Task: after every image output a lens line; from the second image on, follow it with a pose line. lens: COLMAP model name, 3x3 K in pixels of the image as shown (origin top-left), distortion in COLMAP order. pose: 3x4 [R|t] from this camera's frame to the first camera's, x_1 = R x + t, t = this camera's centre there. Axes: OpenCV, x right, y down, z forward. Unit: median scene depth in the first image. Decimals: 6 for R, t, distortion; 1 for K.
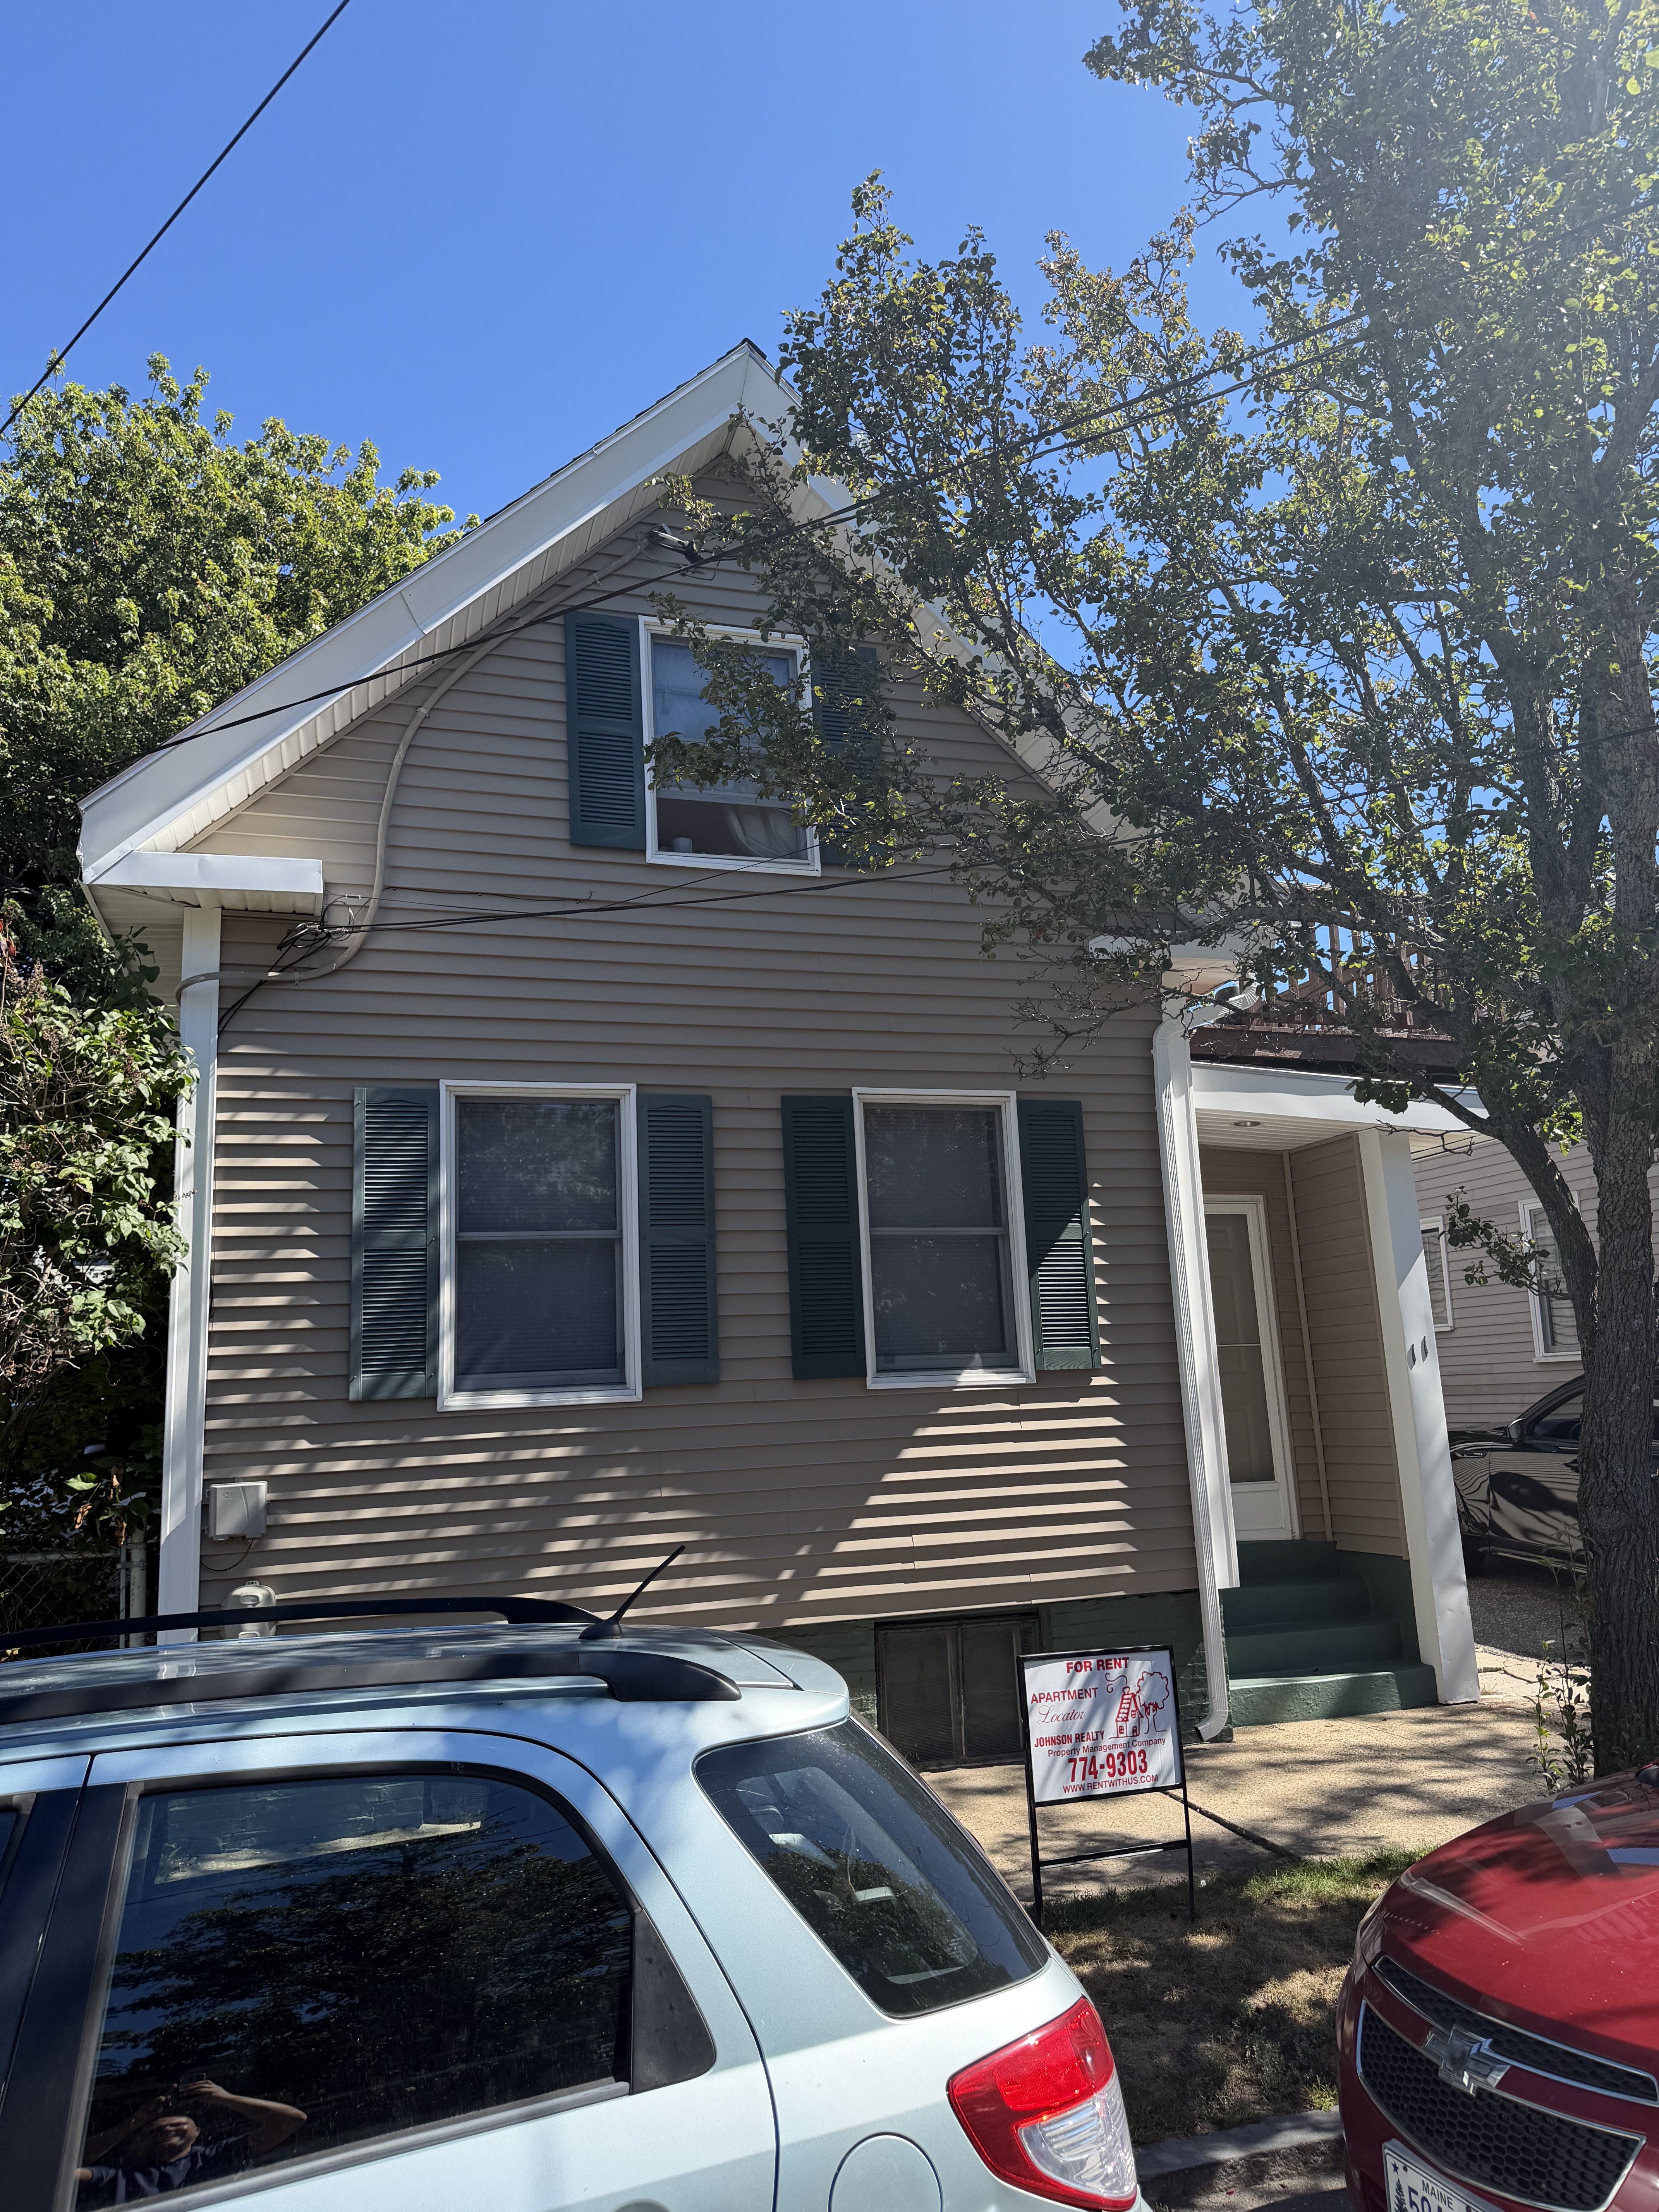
lens RADIAL K [[1576.0, 0, 752.6], [0, 1576.0, 1113.5], [0, 0, 1]] dist [0.141489, -0.256009]
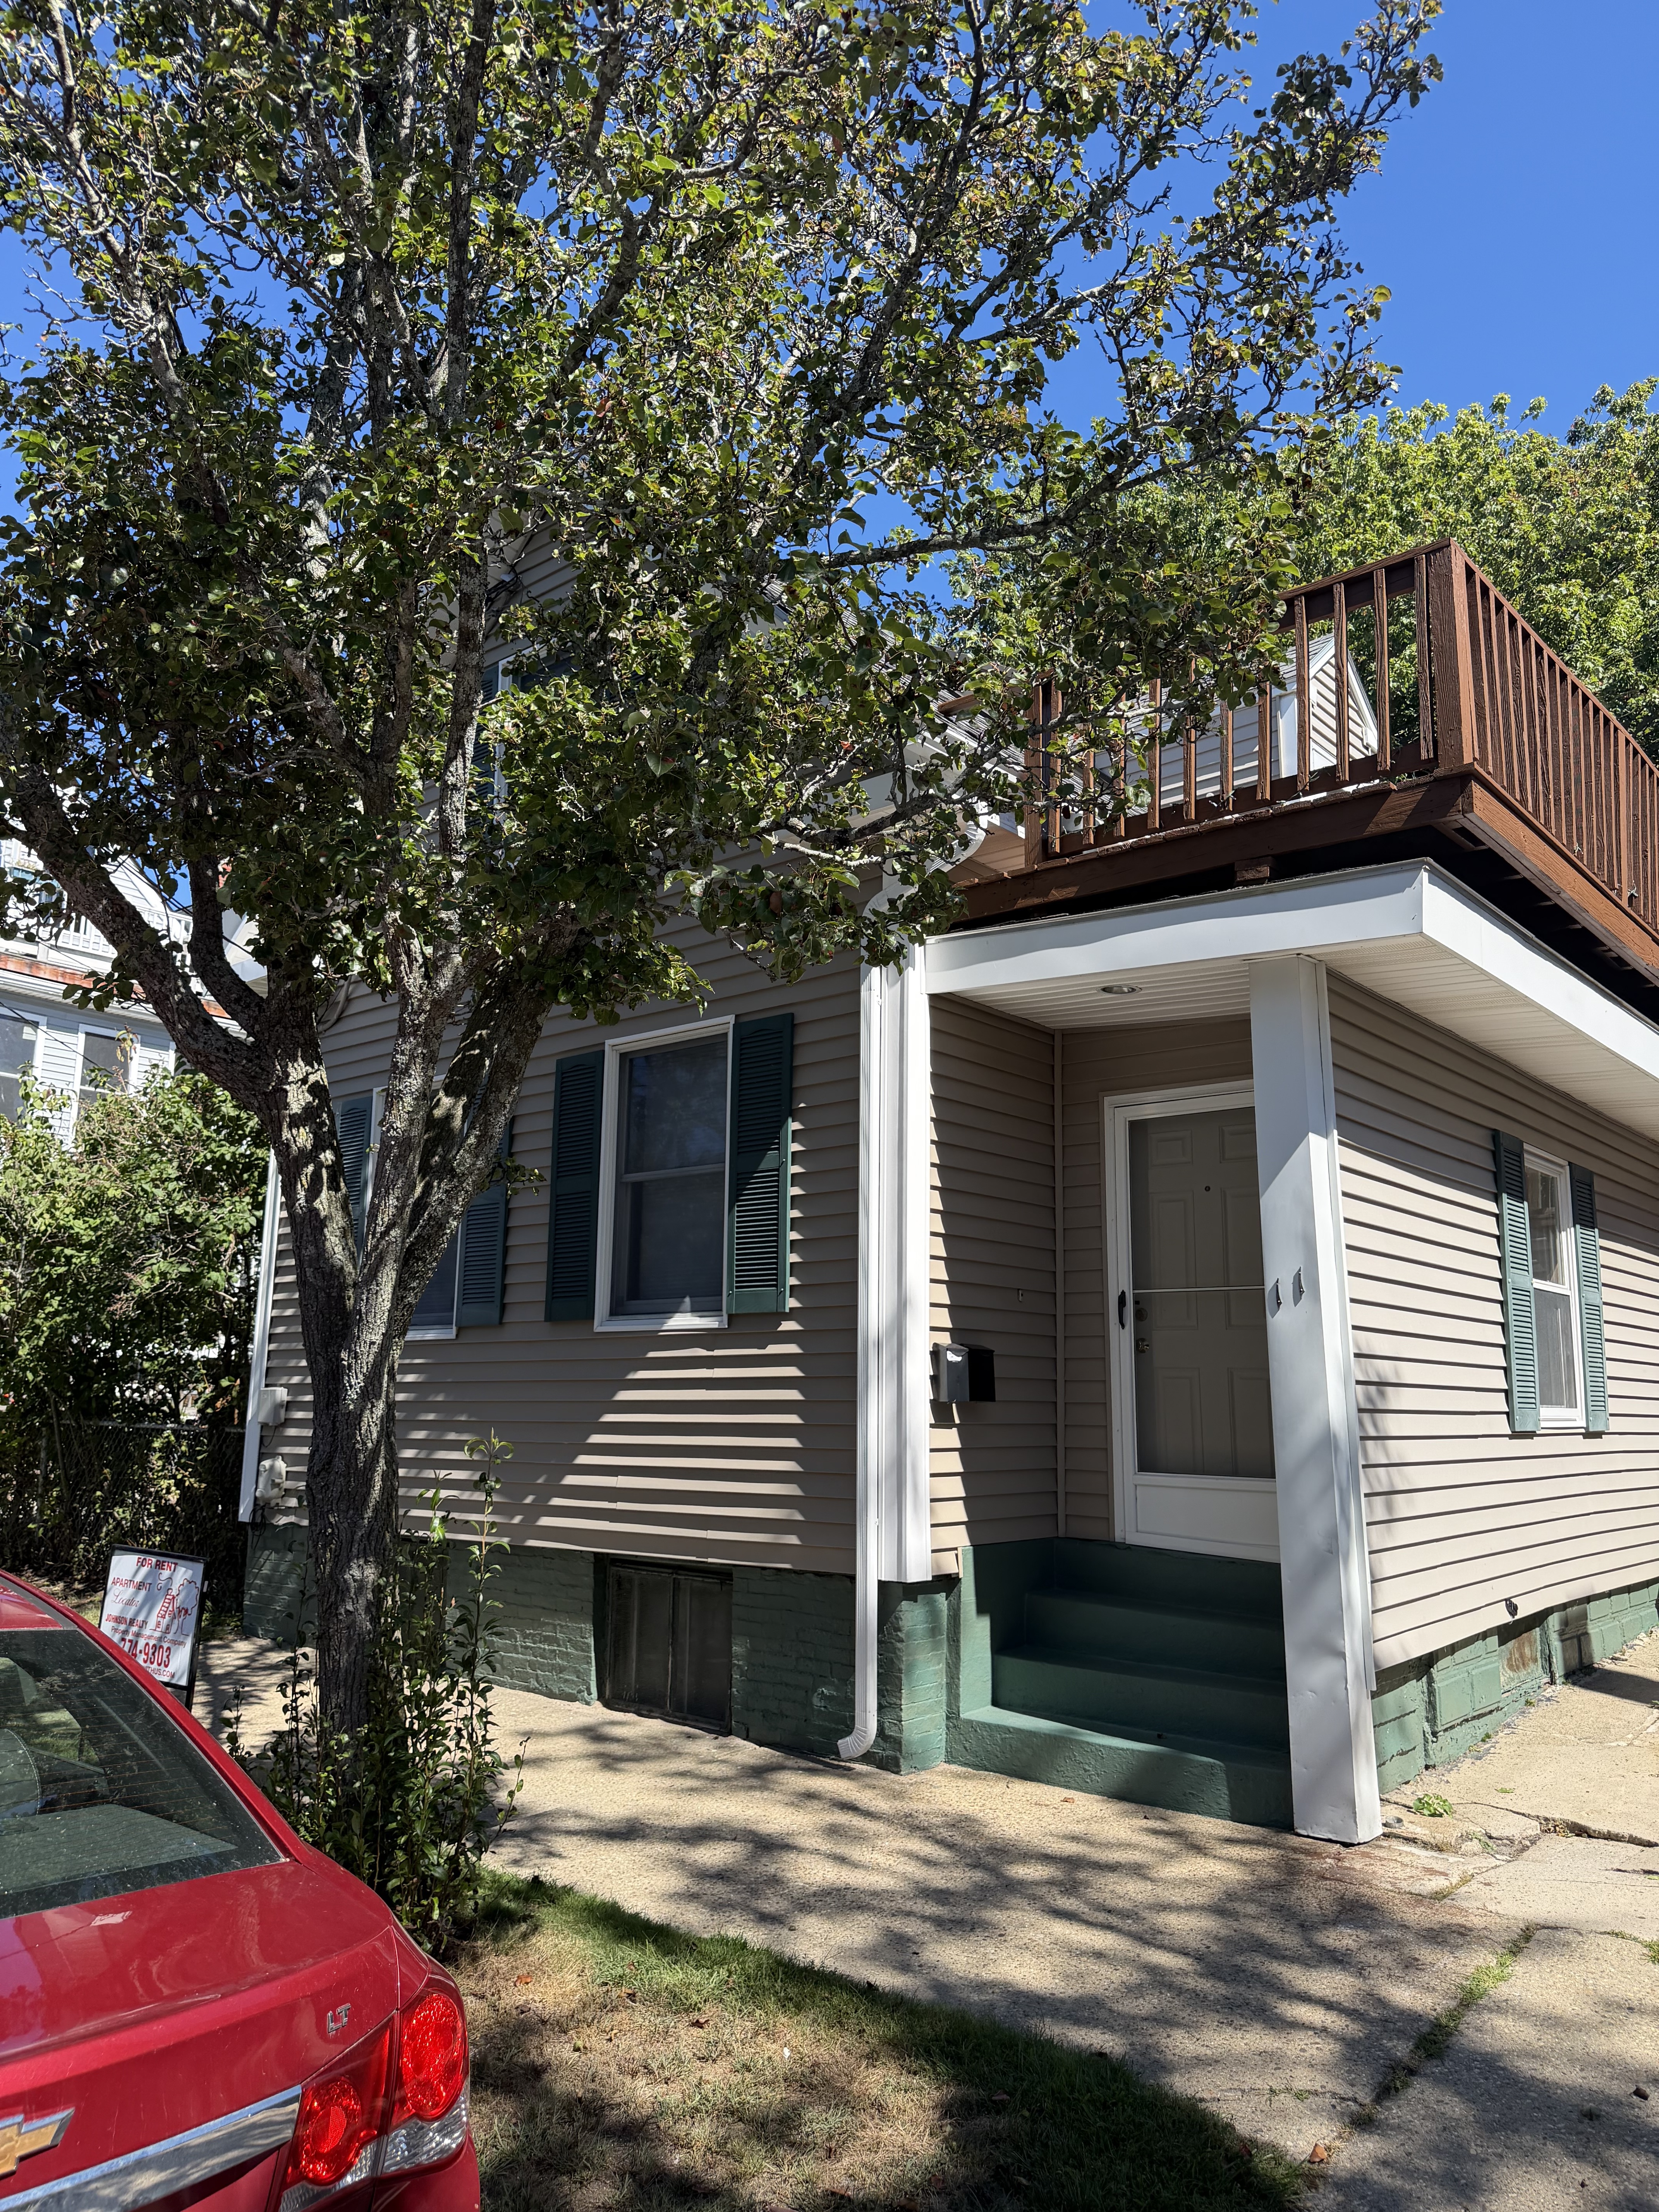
lens RADIAL K [[1551.6, 0, 827.6], [0, 1551.6, 1118.9], [0, 0, 1]] dist [0.107296, -0.148321]
pose [[0.529108, -0.105478, -0.841973, 1.015799], [0.115945, 0.991925, -0.051401, 0.106065], [0.840596, -0.070426, 0.537065, 0.590496]]
